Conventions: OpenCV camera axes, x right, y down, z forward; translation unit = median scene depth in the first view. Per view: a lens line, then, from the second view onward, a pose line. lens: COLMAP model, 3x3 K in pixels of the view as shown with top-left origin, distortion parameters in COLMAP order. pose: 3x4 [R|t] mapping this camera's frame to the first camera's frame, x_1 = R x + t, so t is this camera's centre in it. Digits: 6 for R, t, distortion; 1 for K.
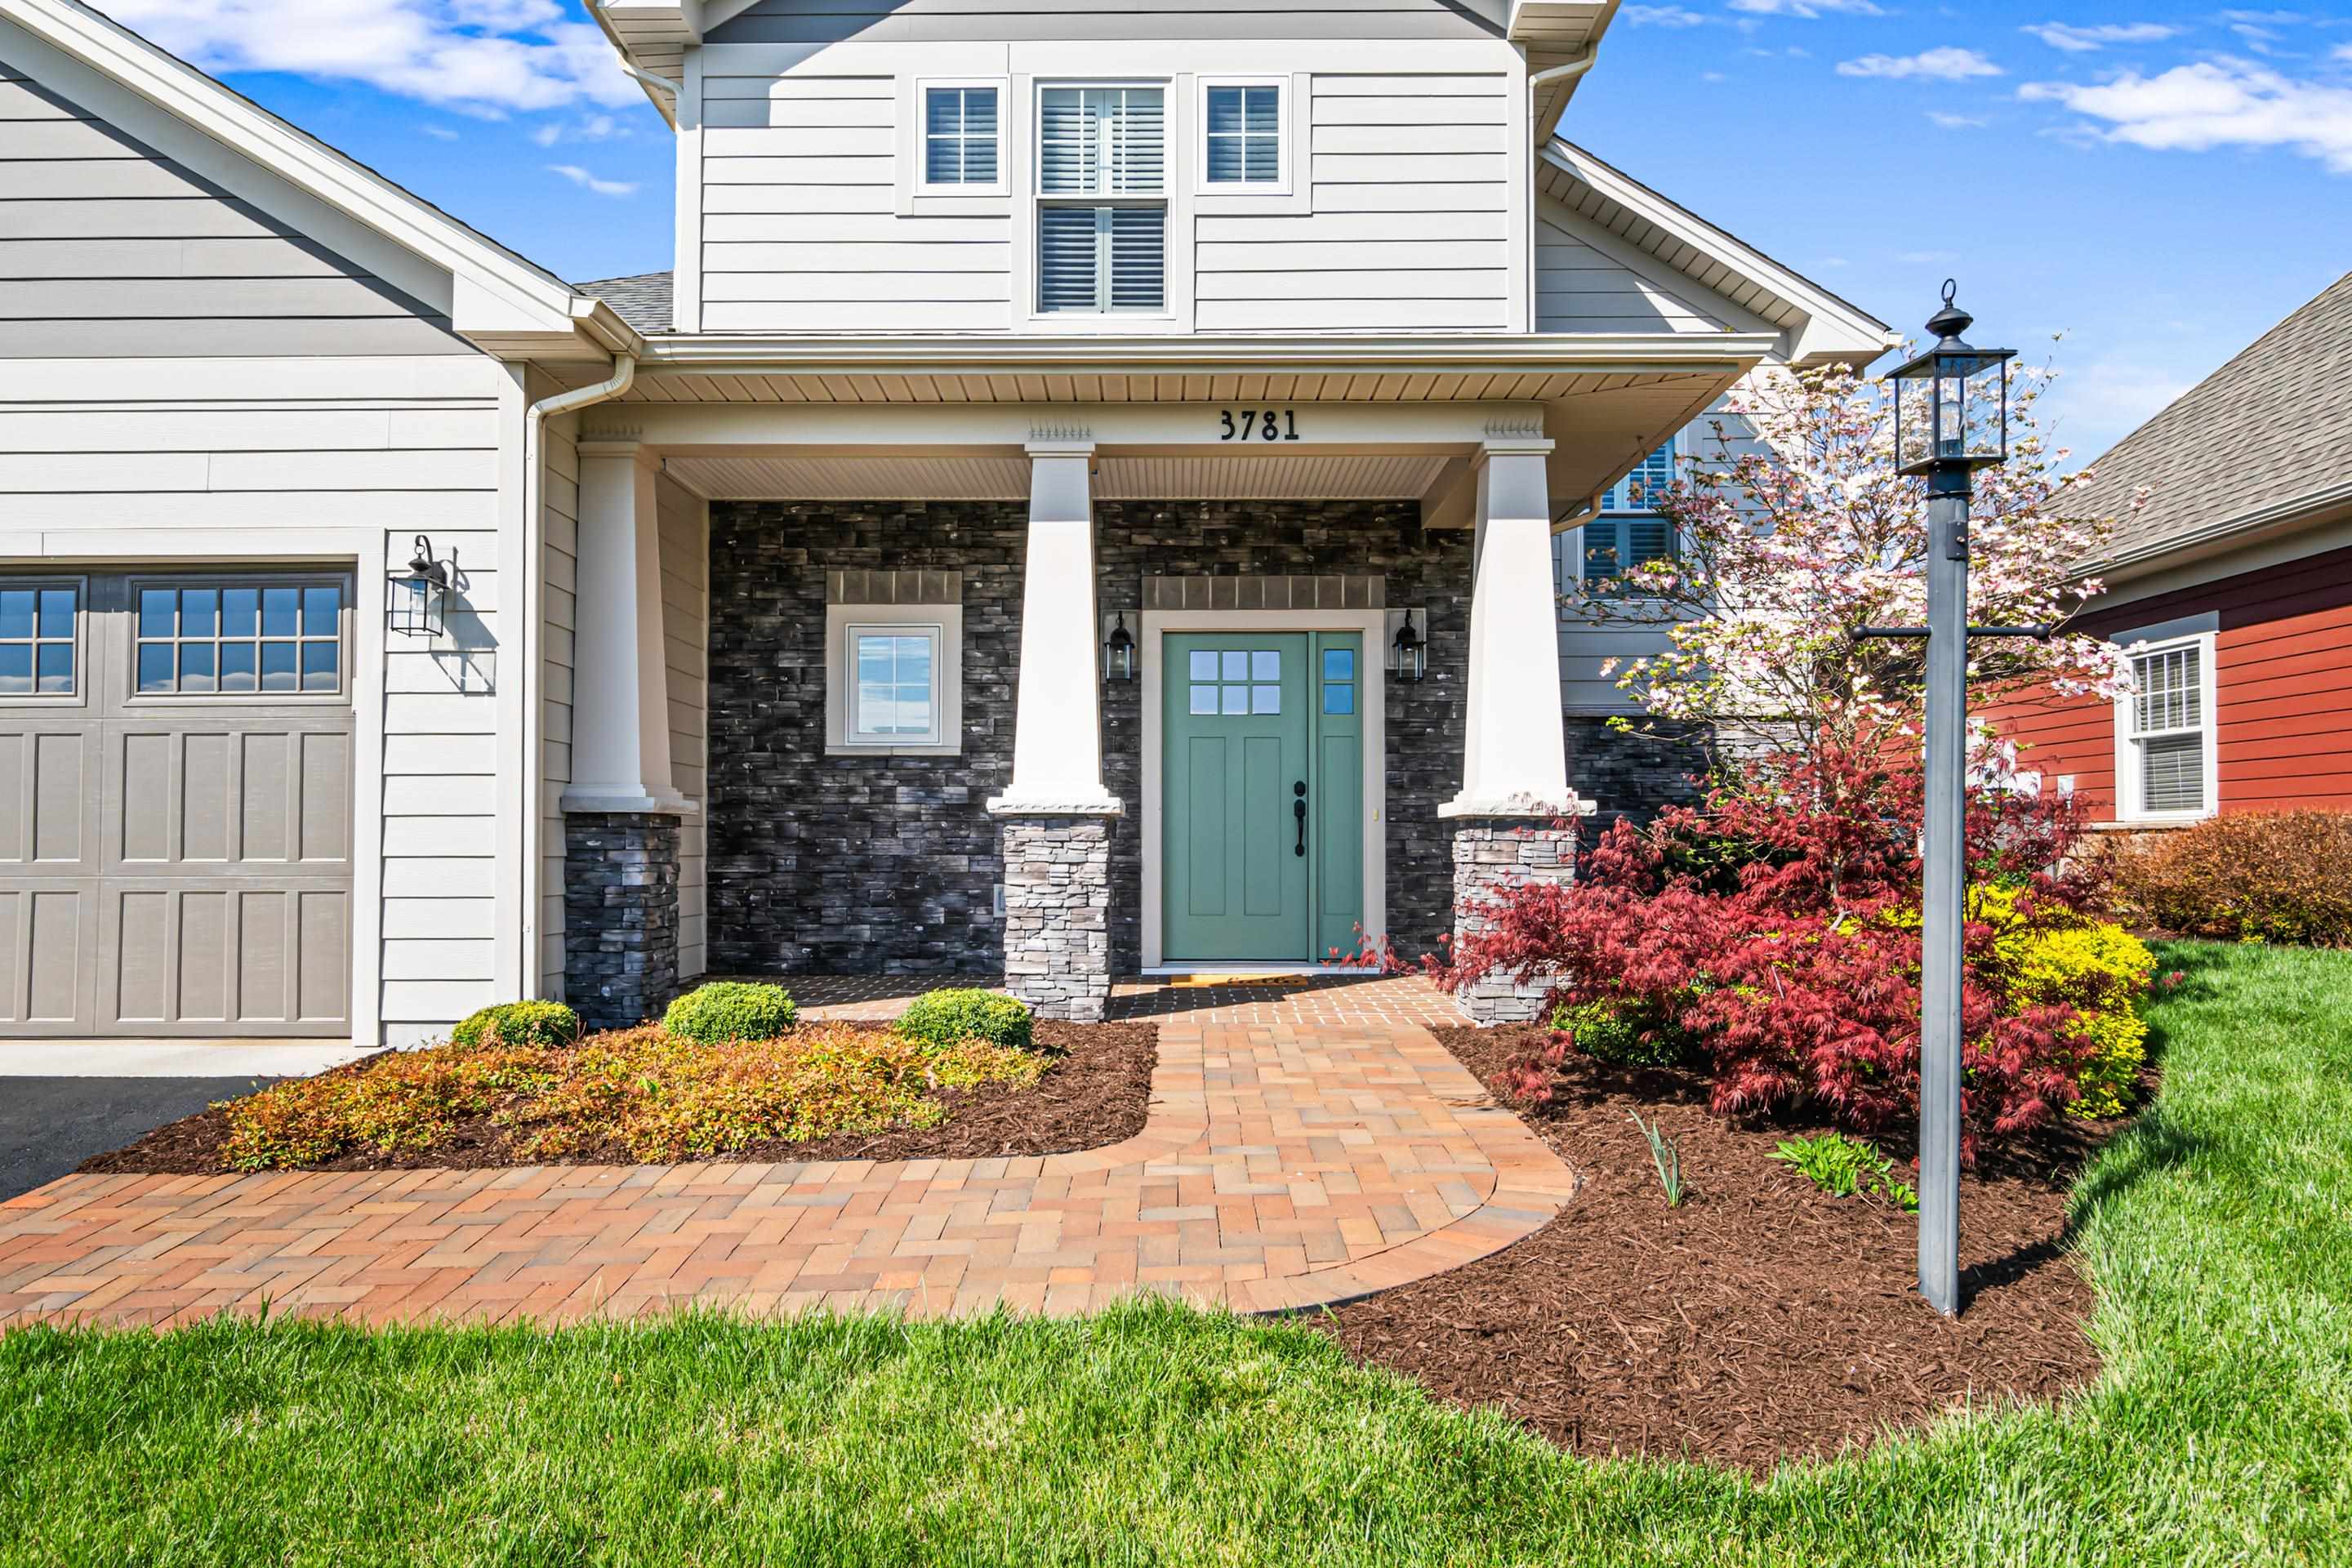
lens RADIAL K [[1406.2, 0, 1167.6], [0, 1406.2, 803.5], [0, 0, 1]] dist [0.001971, -0.003095]
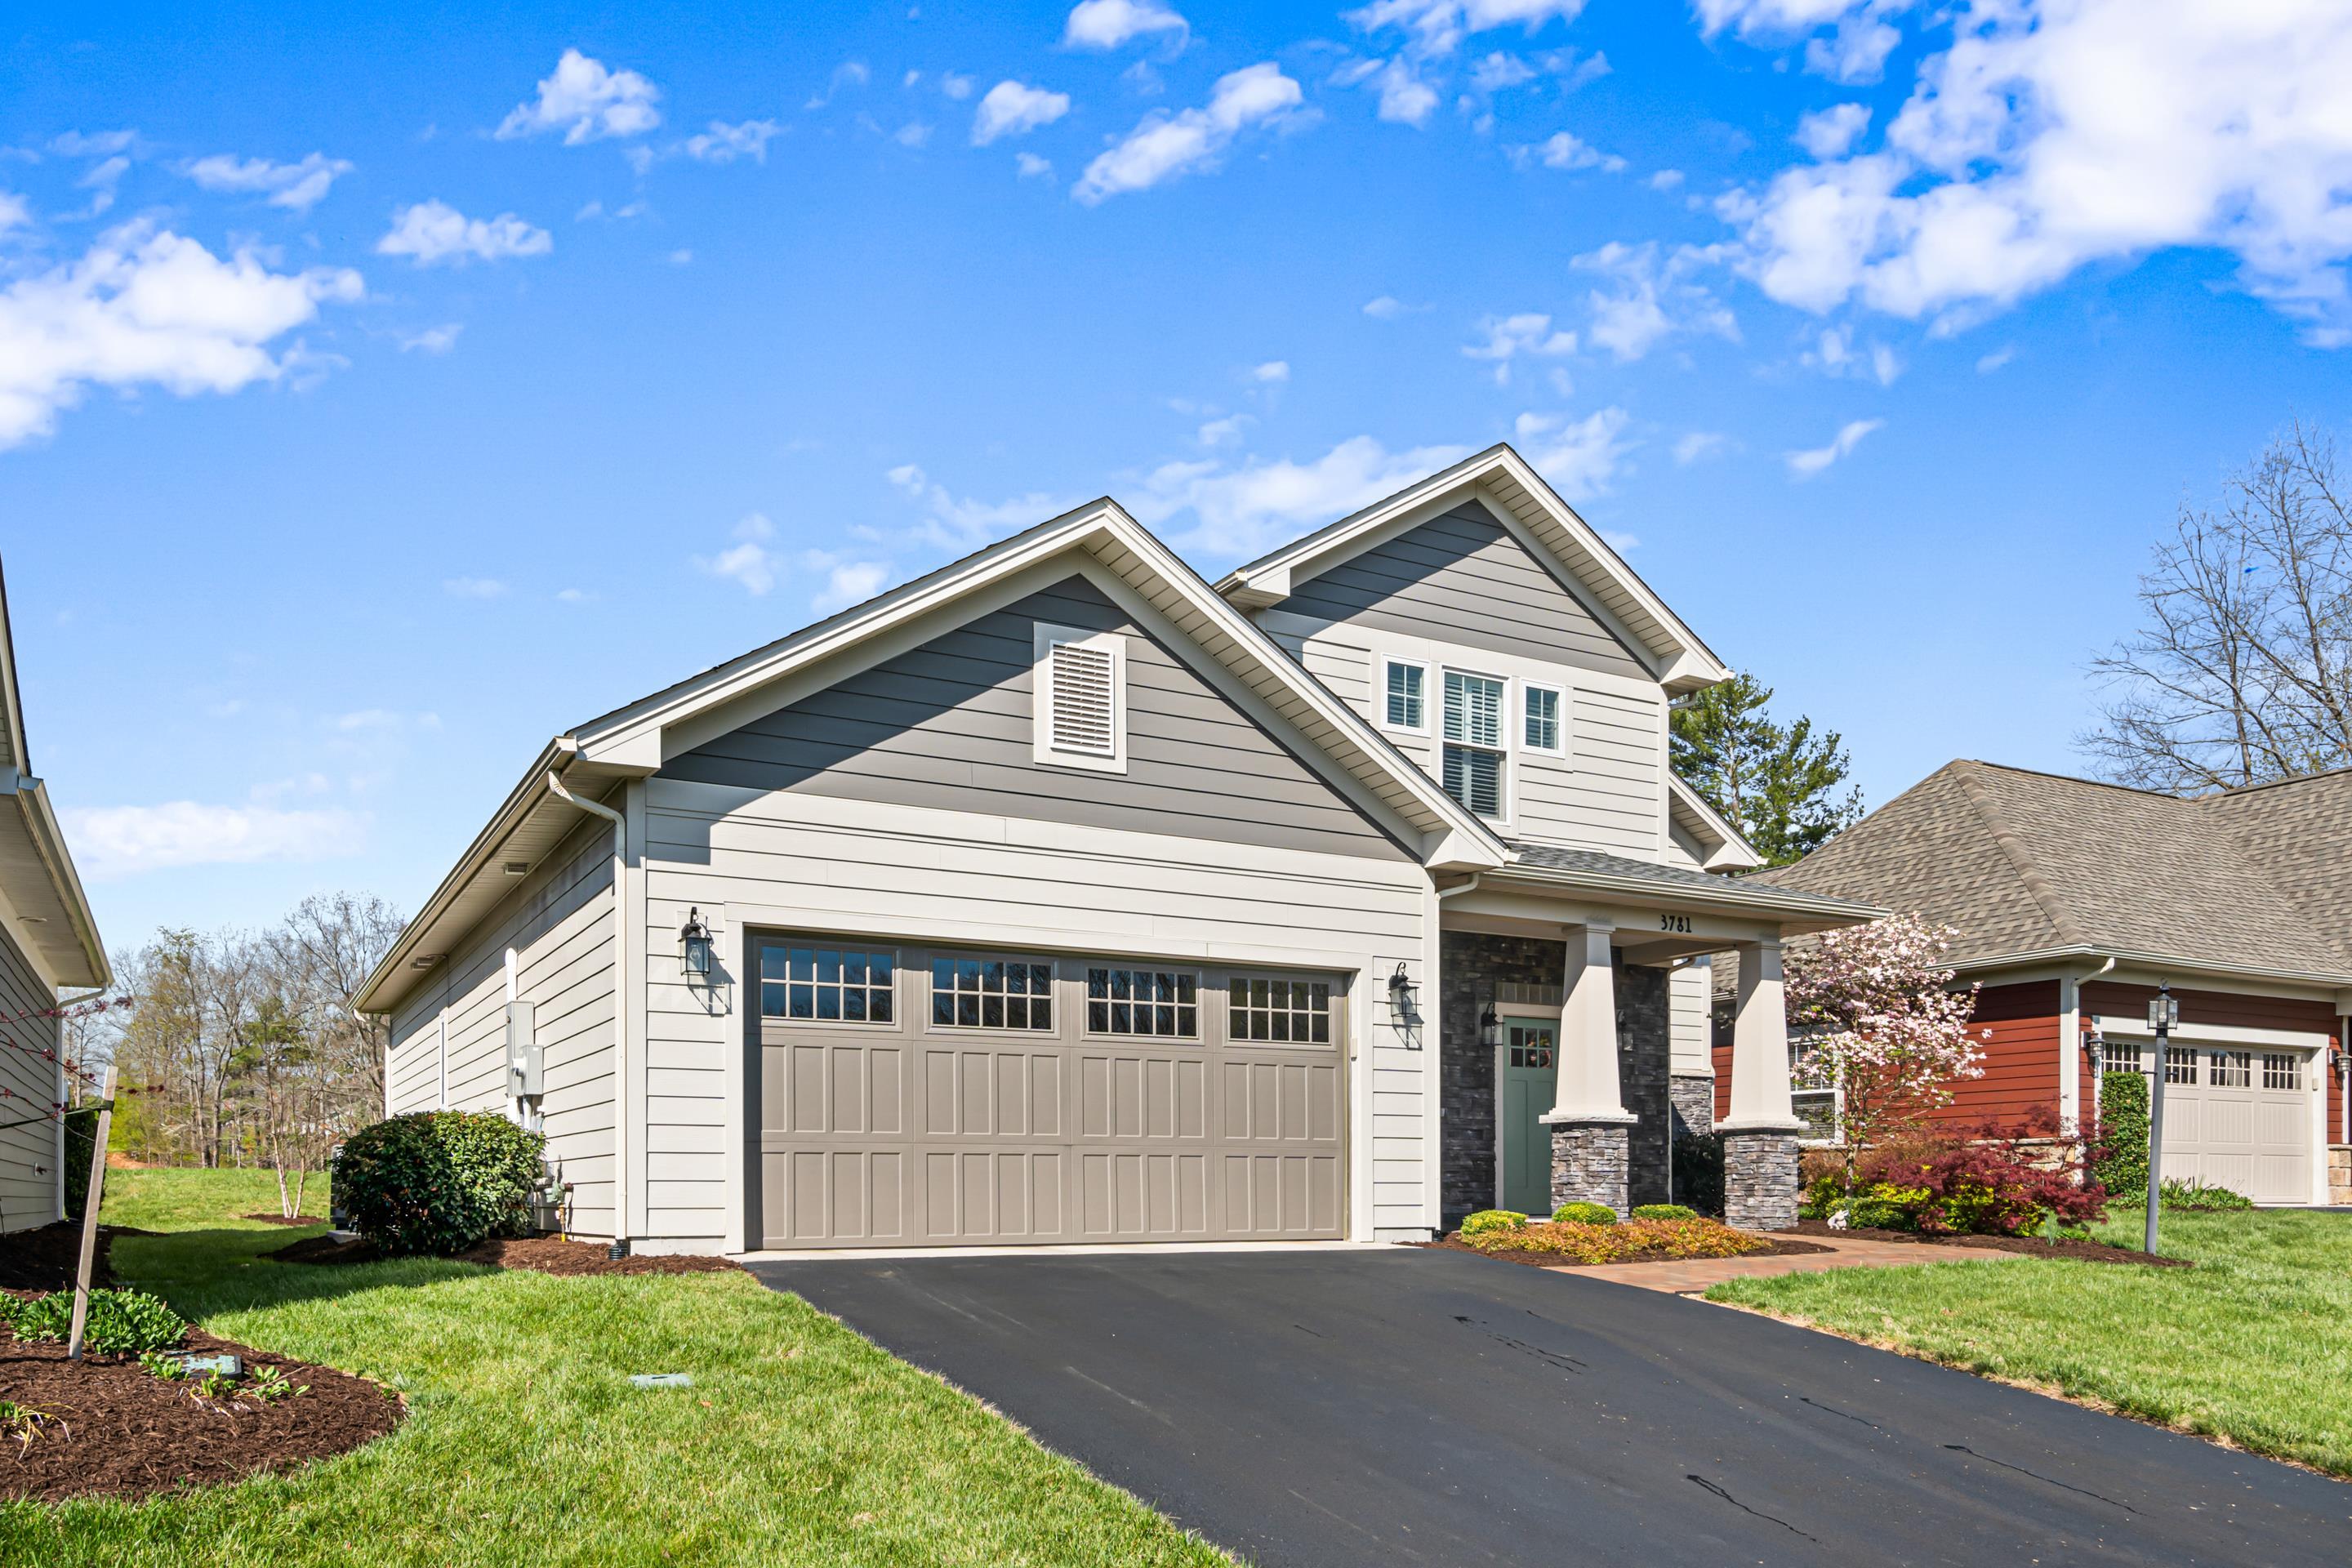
lens RADIAL K [[1743.0, 0, 1123.0], [0, 1743.0, 1168.4], [0, 0, 1]] dist [-0.004999, -0.001270]
pose [[0.878455, 0.009605, 0.477729, -1.380481], [-0.017406, 0.999778, 0.011907, 0.041018], [-0.477509, -0.018775, 0.878426, -0.591914]]
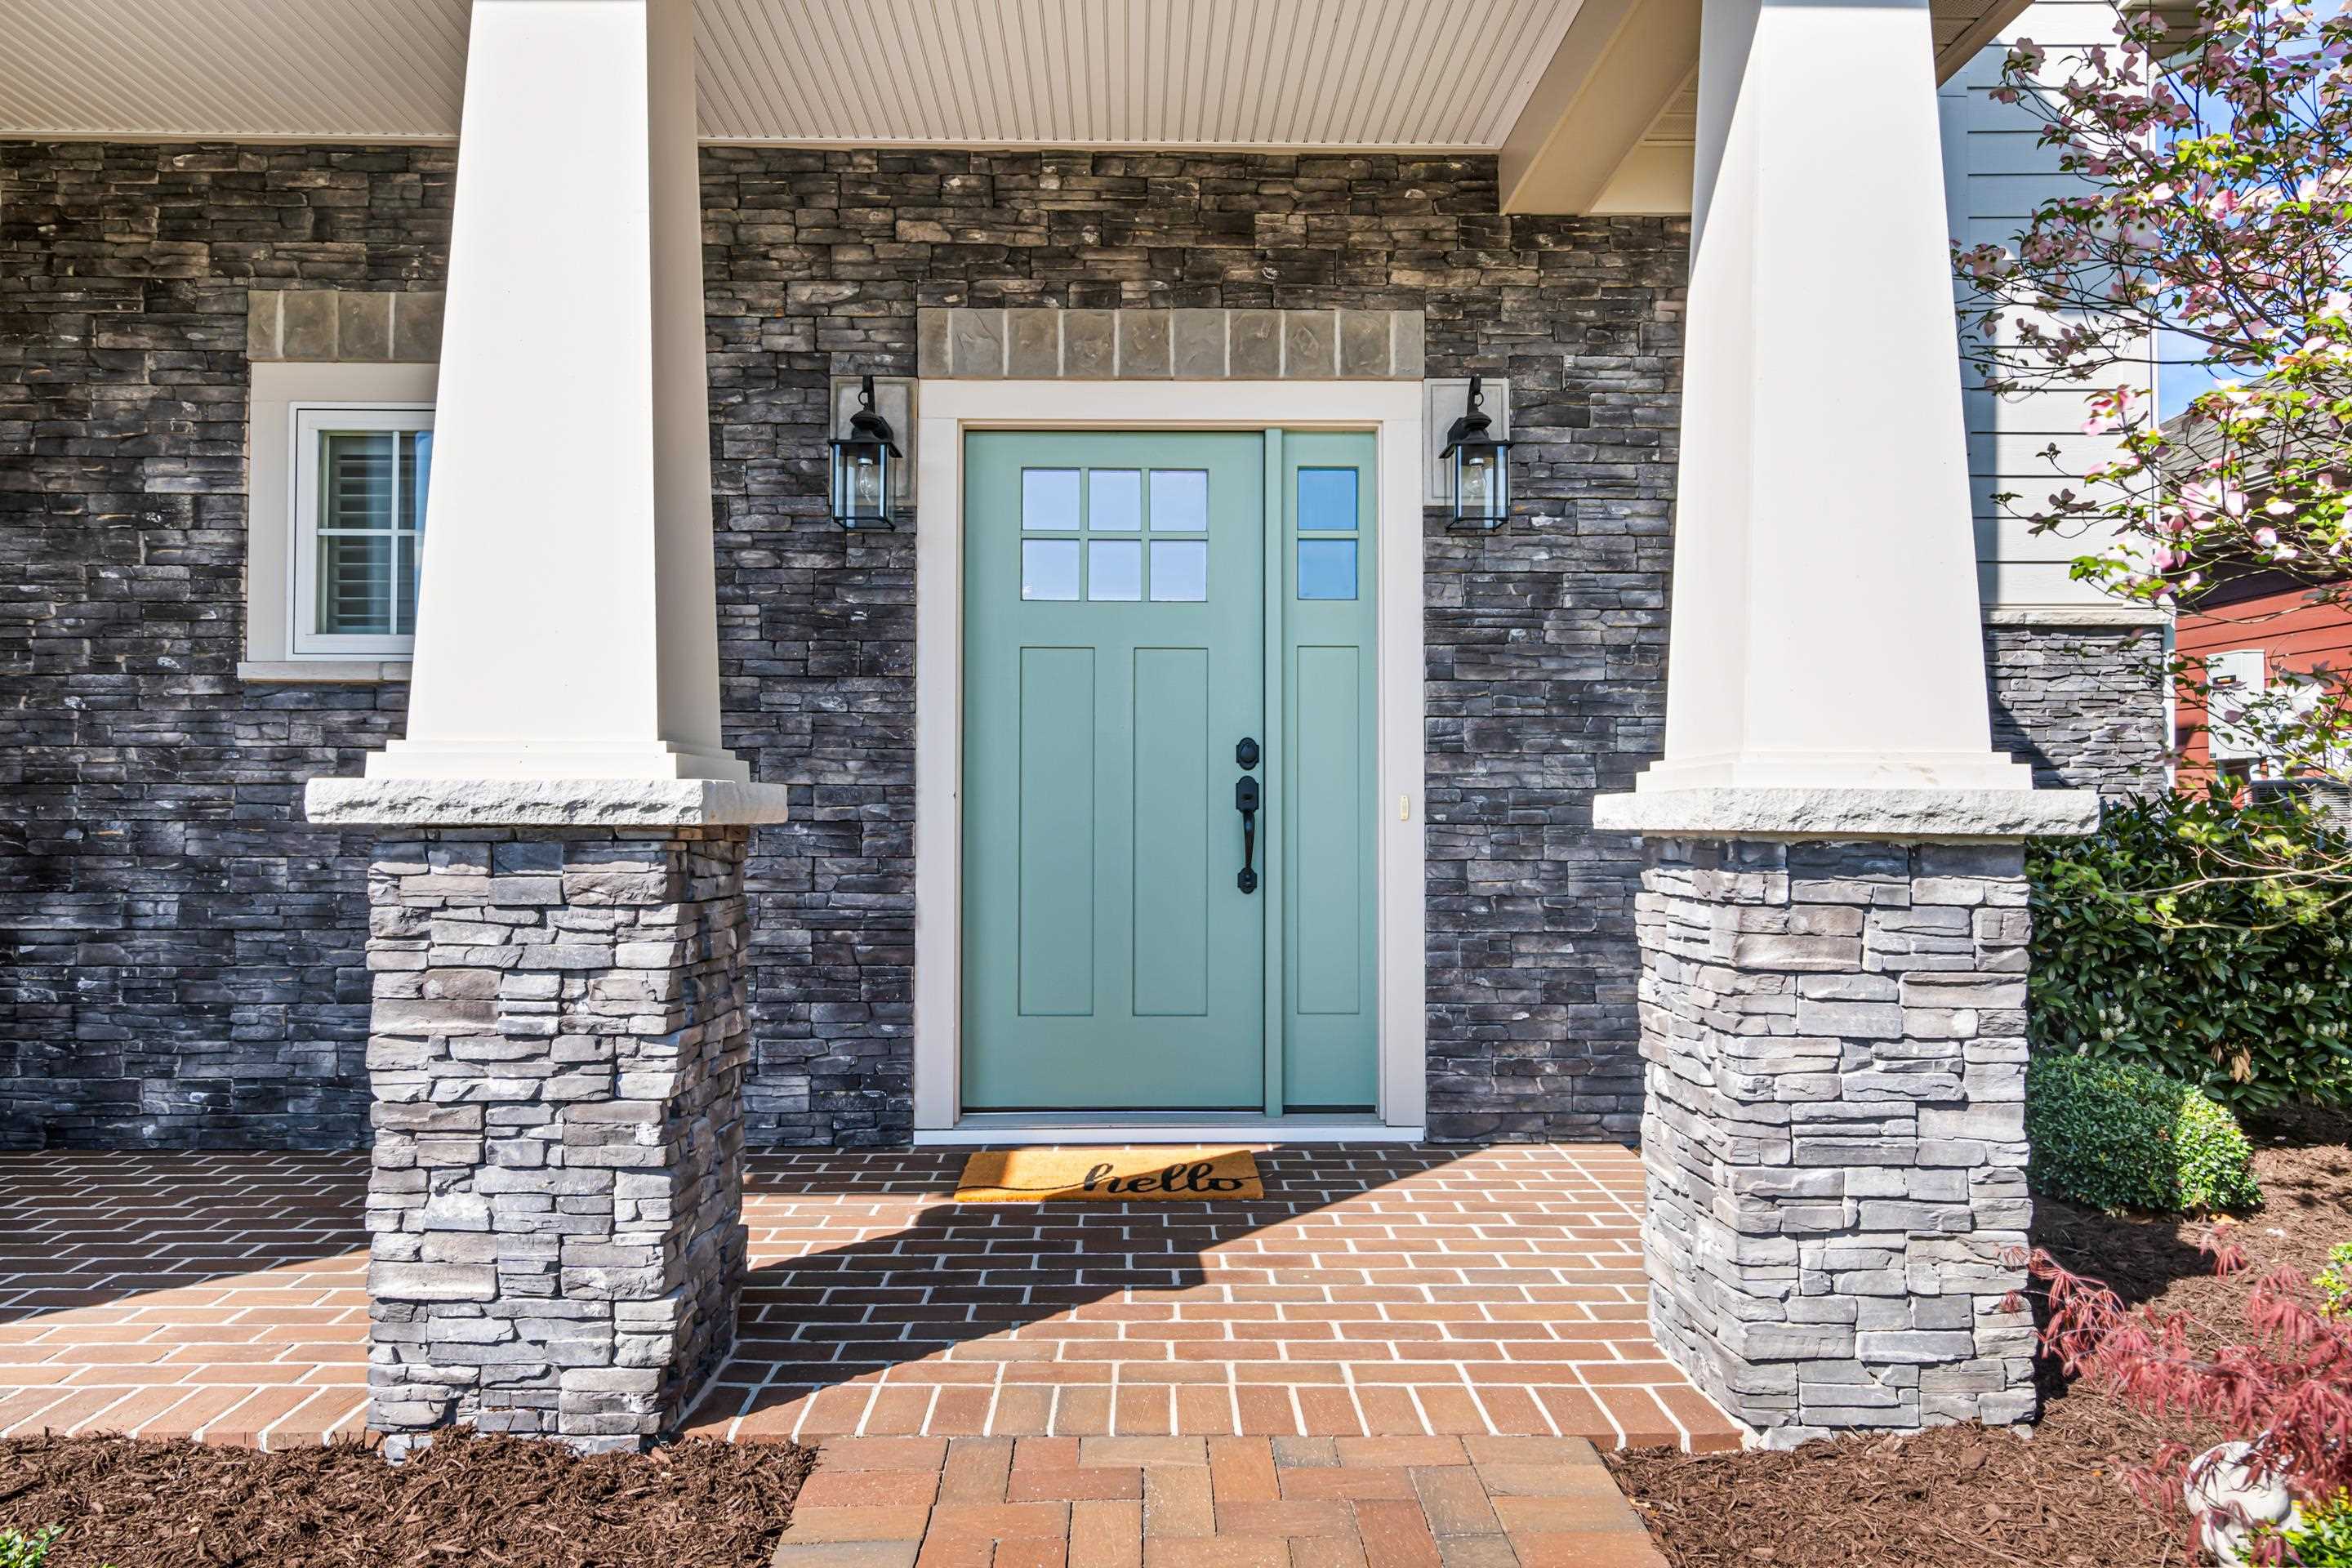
lens RADIAL K [[1513.7, 0, 1161.7], [0, 1513.7, 776.2], [0, 0, 1]] dist [0.002889, 0.000325]
pose [[0.999607, 0.001367, 0.028014, 0.050398], [-0.001510, 0.999986, 0.005086, -0.005396], [-0.028007, -0.005126, 0.999595, 0.484733]]
